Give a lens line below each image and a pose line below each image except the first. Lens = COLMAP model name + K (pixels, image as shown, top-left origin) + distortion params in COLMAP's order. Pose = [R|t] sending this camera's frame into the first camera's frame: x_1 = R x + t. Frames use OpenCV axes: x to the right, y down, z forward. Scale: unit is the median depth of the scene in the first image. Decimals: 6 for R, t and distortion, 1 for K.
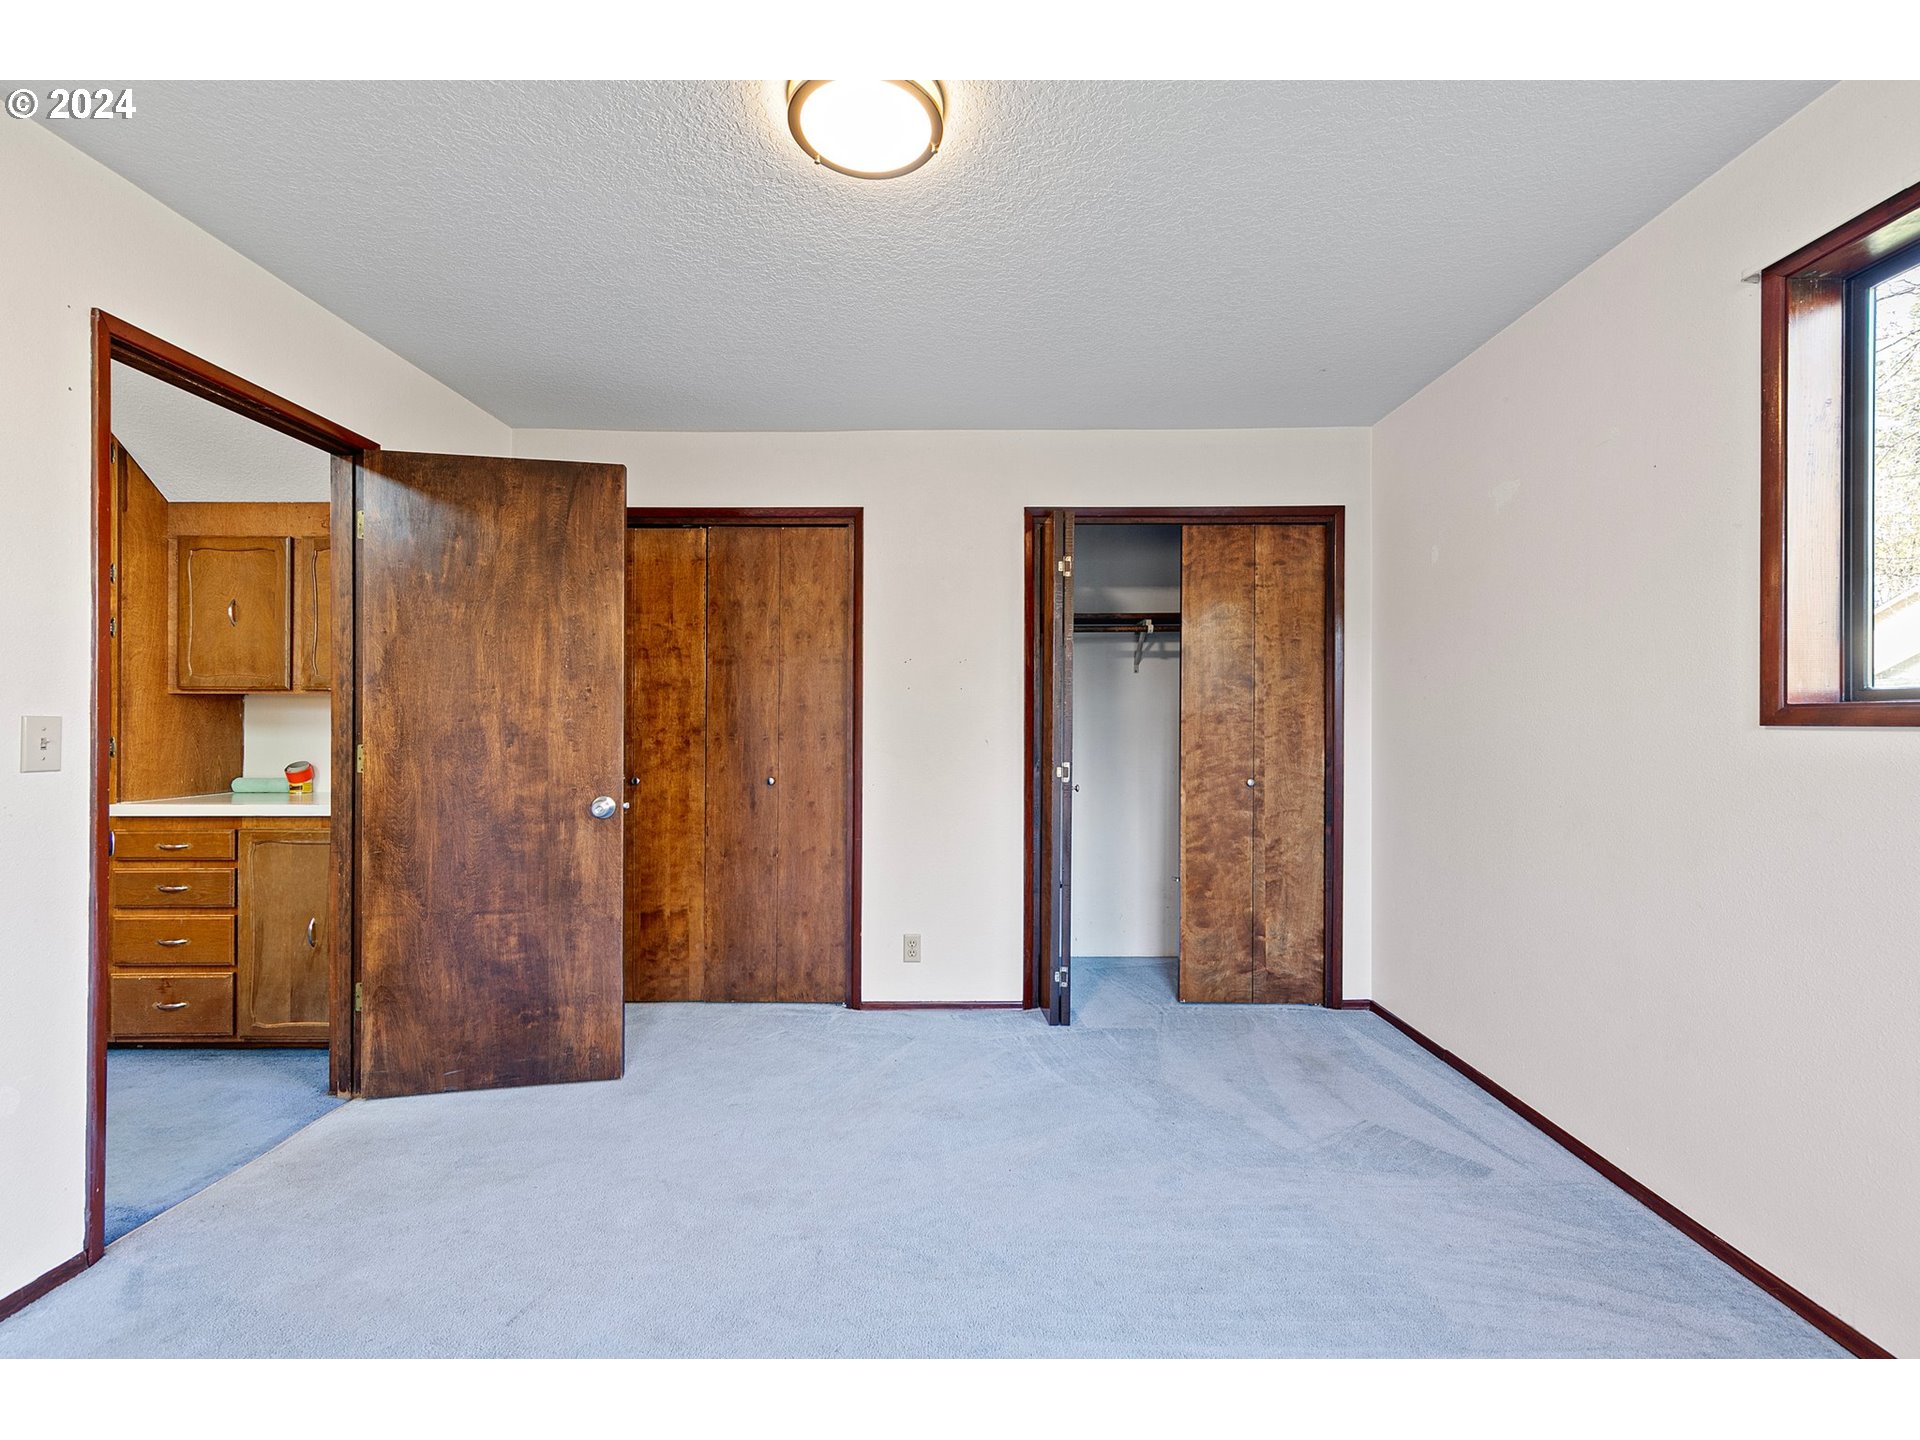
lens RADIAL K [[797.6, 0, 956.5], [0, 797.6, 724.2], [0, 0, 1]] dist [0.000652, 0.000080]
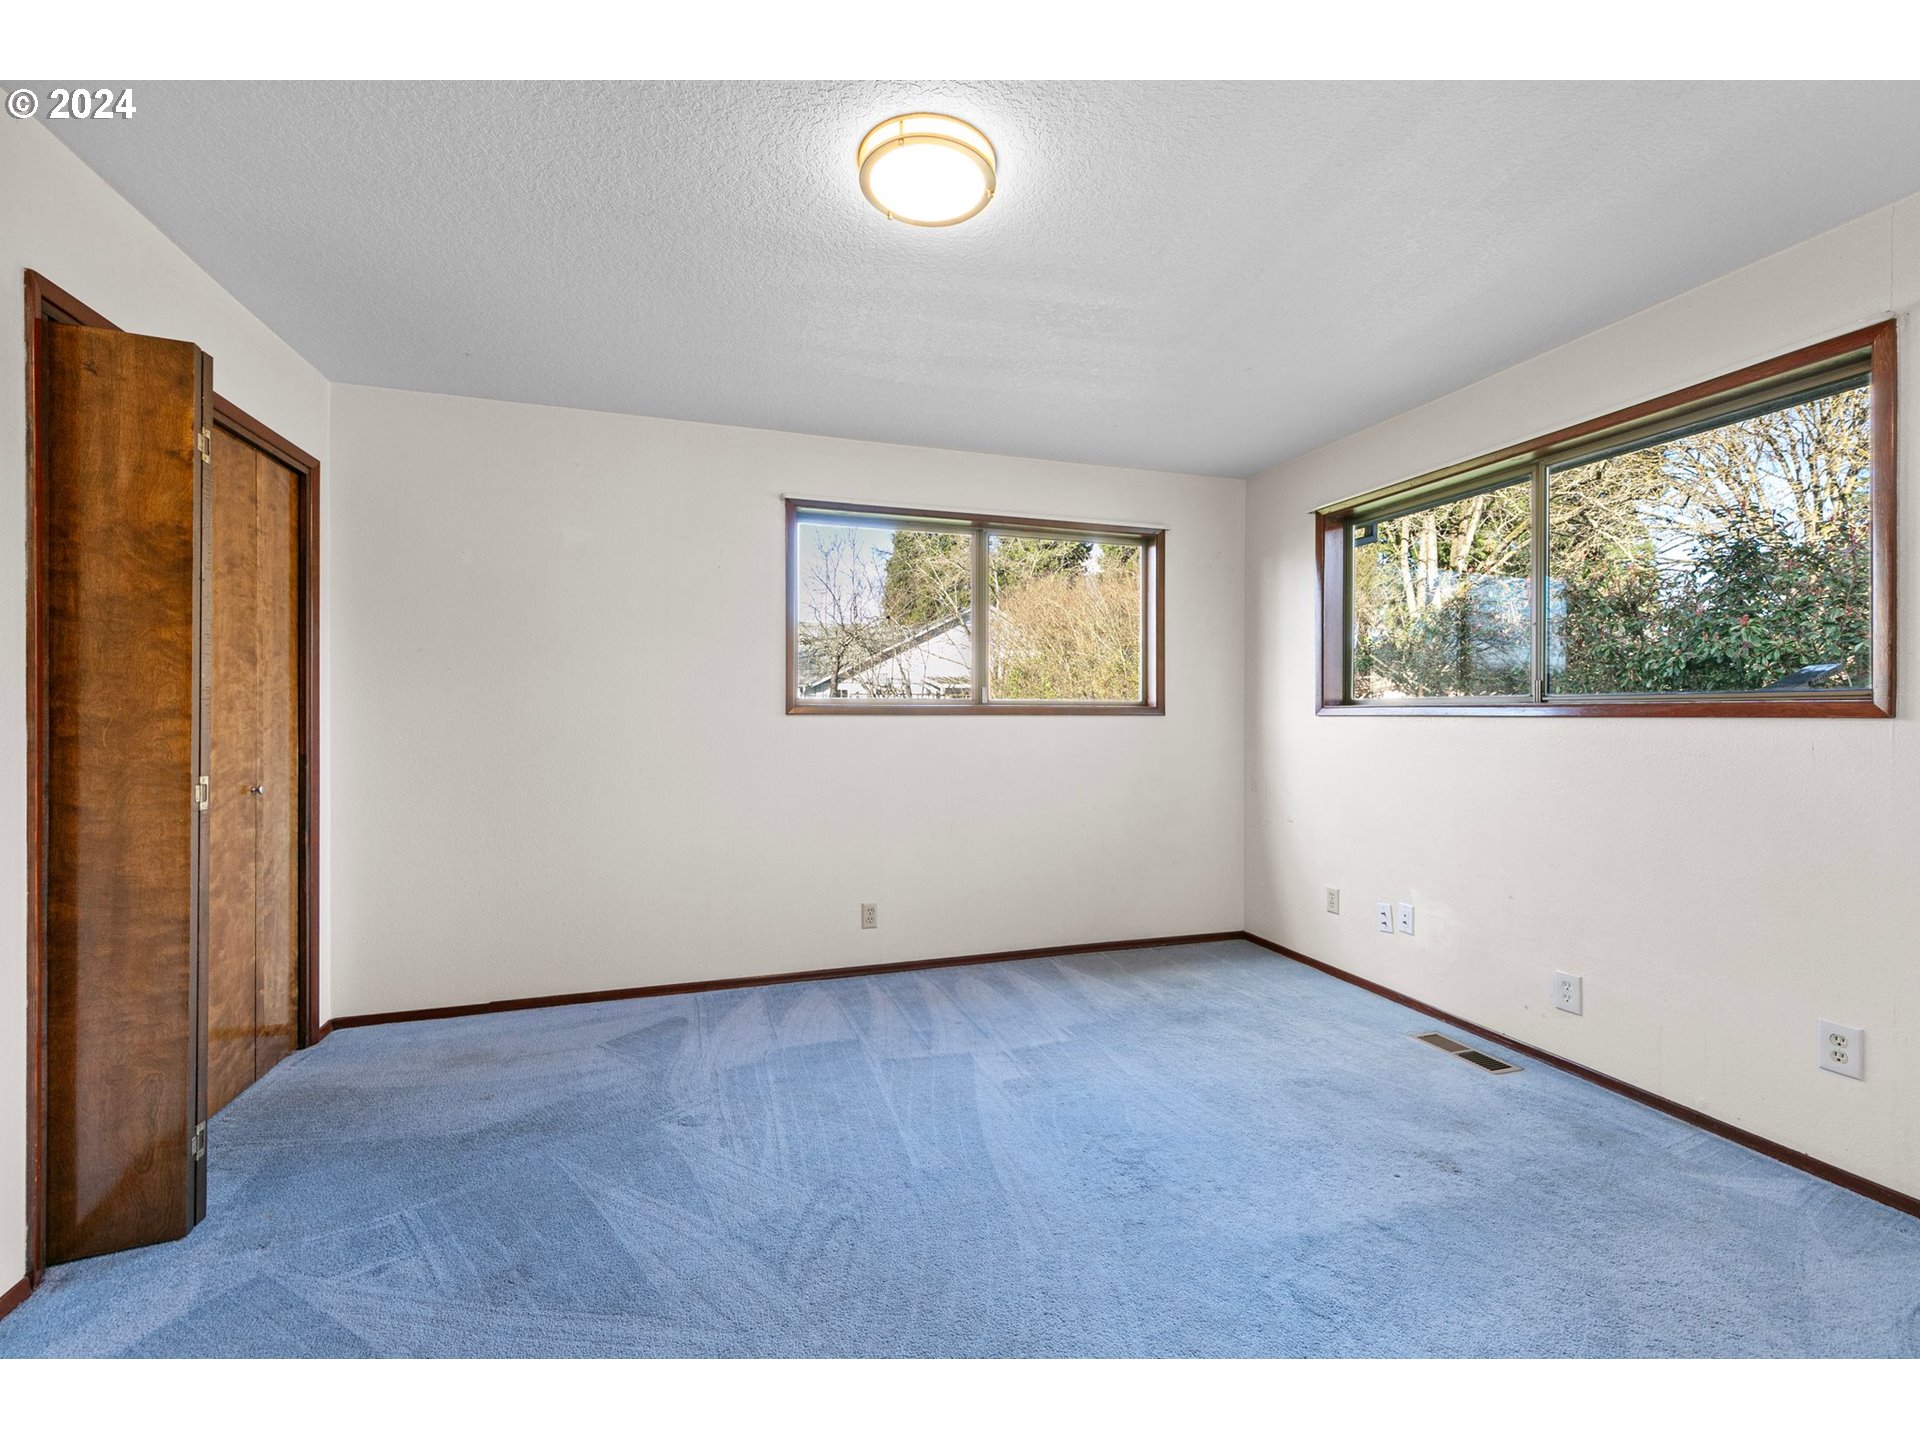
lens RADIAL K [[802.0, 0, 965.5], [0, 802.0, 711.5], [0, 0, 1]] dist [0.001218, 0.000088]
pose [[-0.314654, -0.003095, 0.949201, -0.568544], [-0.006661, 0.999977, 0.001053, -0.006393], [-0.949183, -0.005992, -0.314667, 0.608660]]
